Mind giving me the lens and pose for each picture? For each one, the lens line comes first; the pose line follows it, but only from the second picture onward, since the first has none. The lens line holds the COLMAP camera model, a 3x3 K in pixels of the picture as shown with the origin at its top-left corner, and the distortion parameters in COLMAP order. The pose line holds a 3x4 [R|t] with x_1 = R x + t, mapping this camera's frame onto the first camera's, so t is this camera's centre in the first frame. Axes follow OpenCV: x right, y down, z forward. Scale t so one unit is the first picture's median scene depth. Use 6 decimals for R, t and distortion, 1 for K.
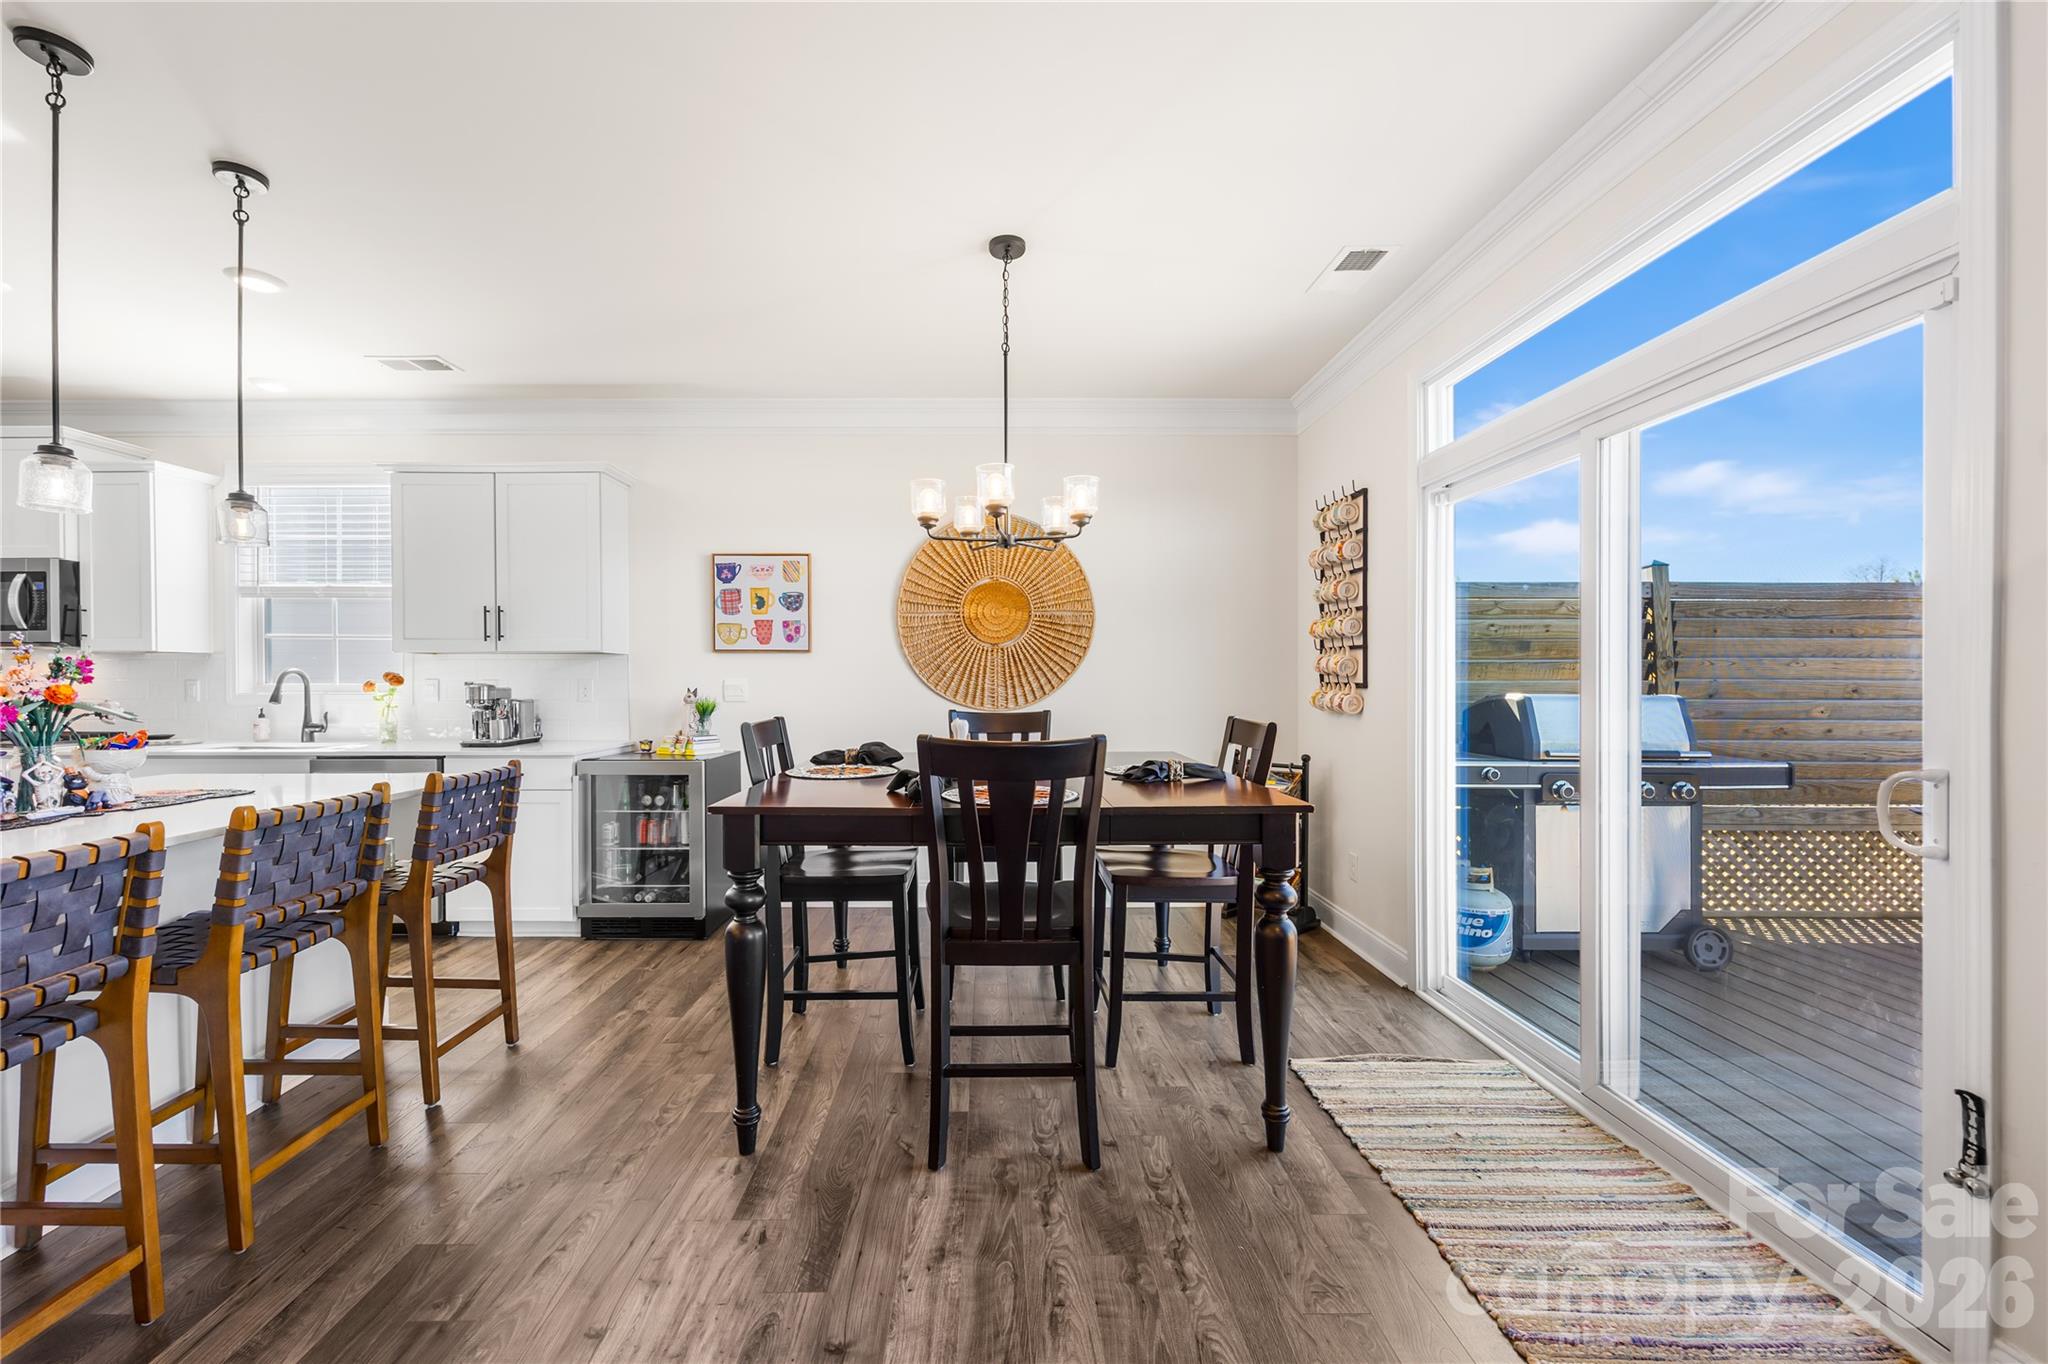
lens RADIAL K [[815.8, 0, 982.7], [0, 815.8, 685.0], [0, 0, 1]] dist [-0.001899, -0.000714]
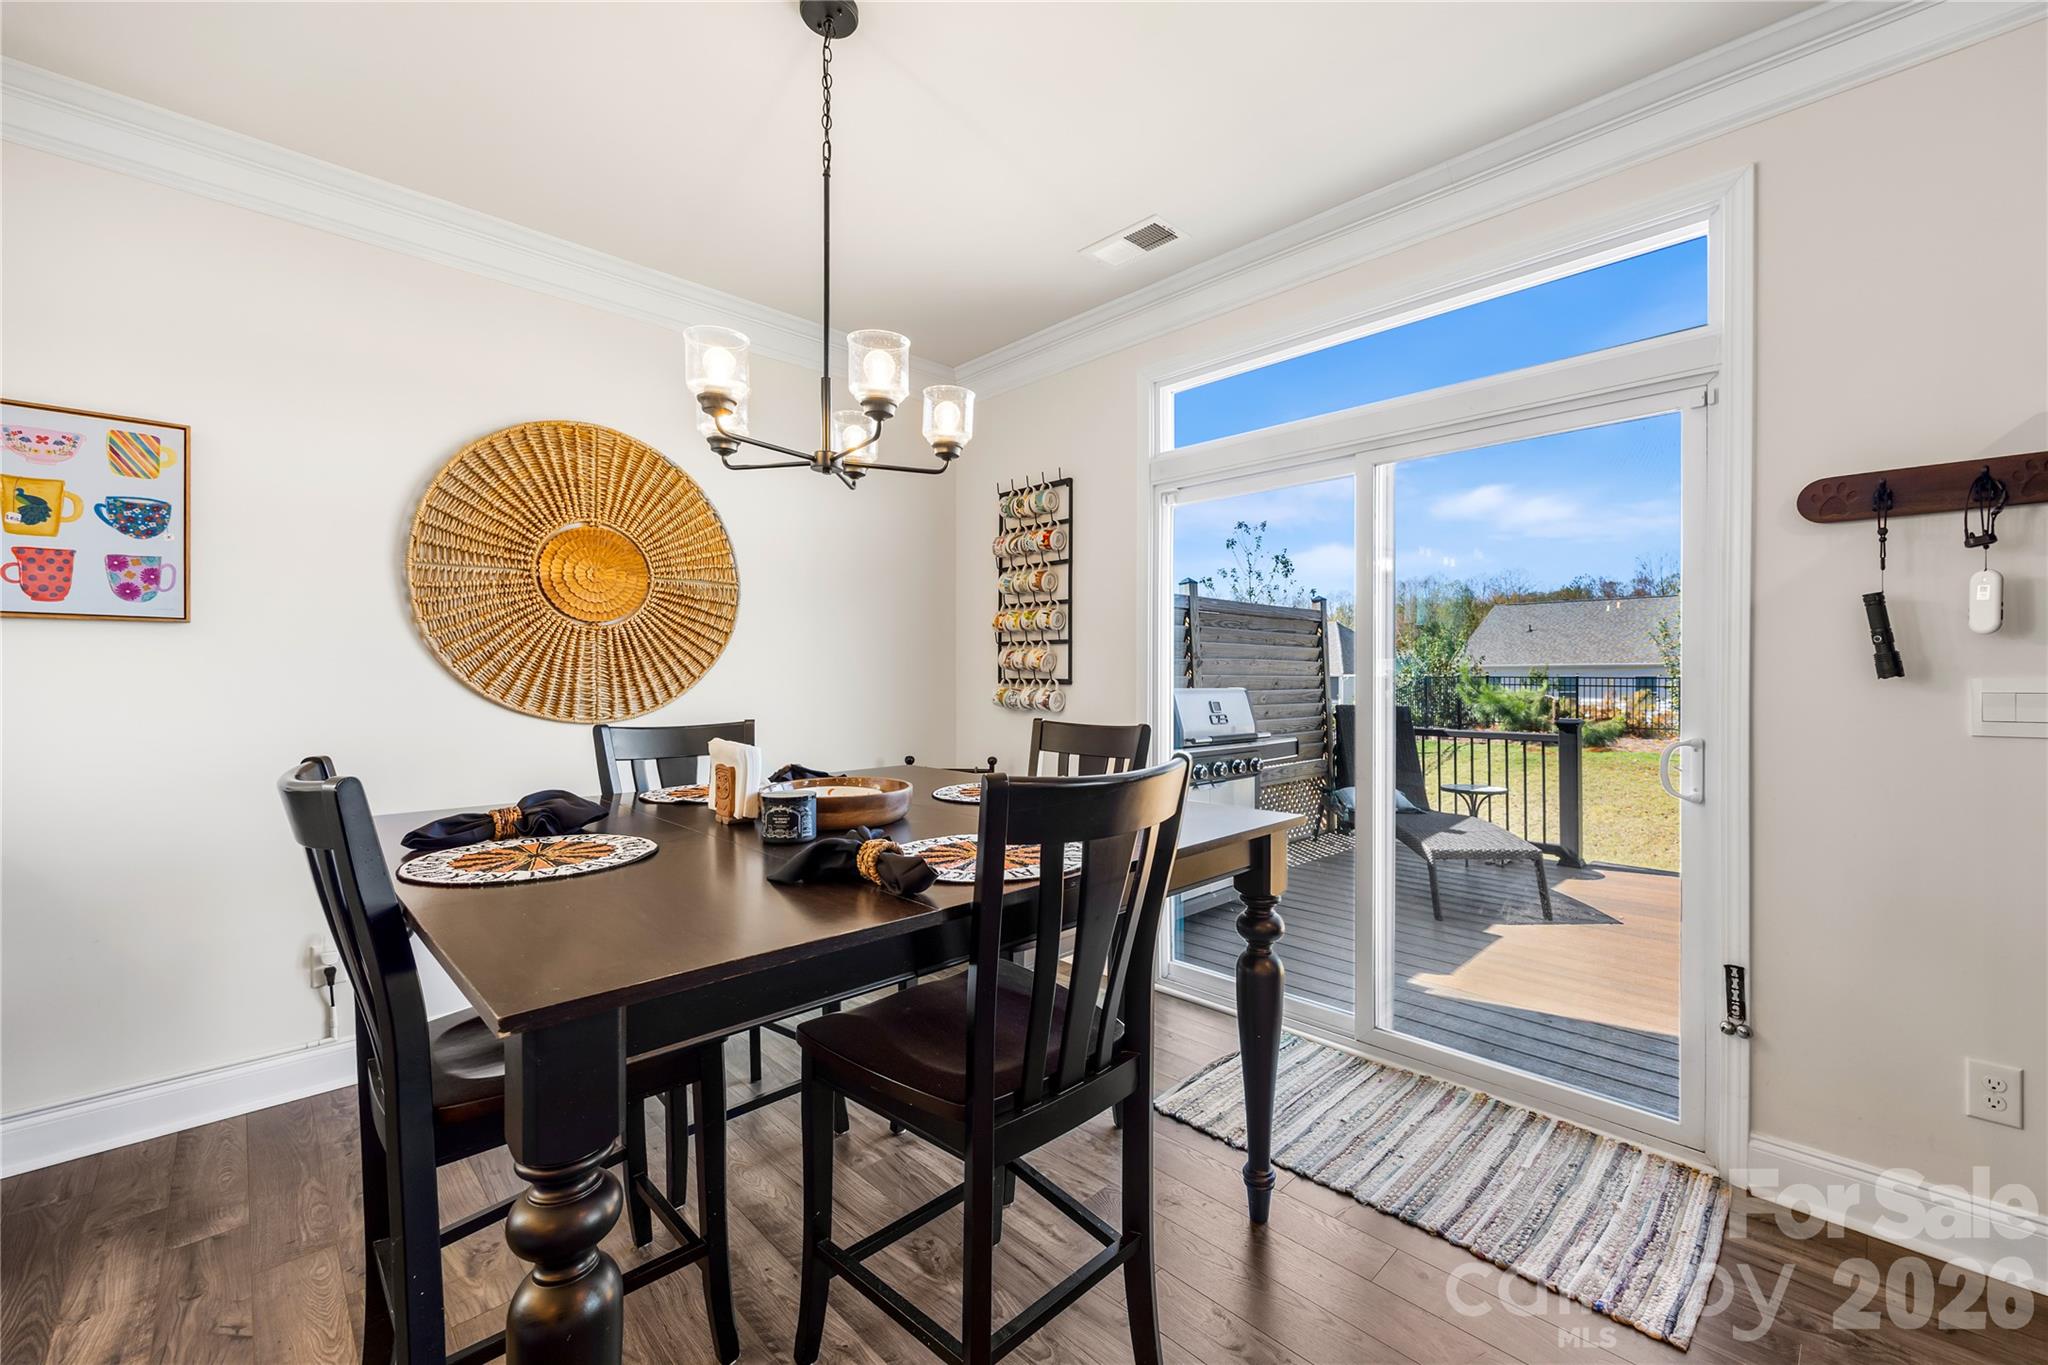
lens RADIAL K [[832.3, 0, 1065.8], [0, 832.3, 678.1], [0, 0, 1]] dist [-0.002099, -0.000223]
pose [[0.700069, -0.003636, 0.714066, -0.222617], [0.006649, 0.999977, -0.001426, -0.001712], [-0.714045, 0.005746, 0.700077, 0.286216]]
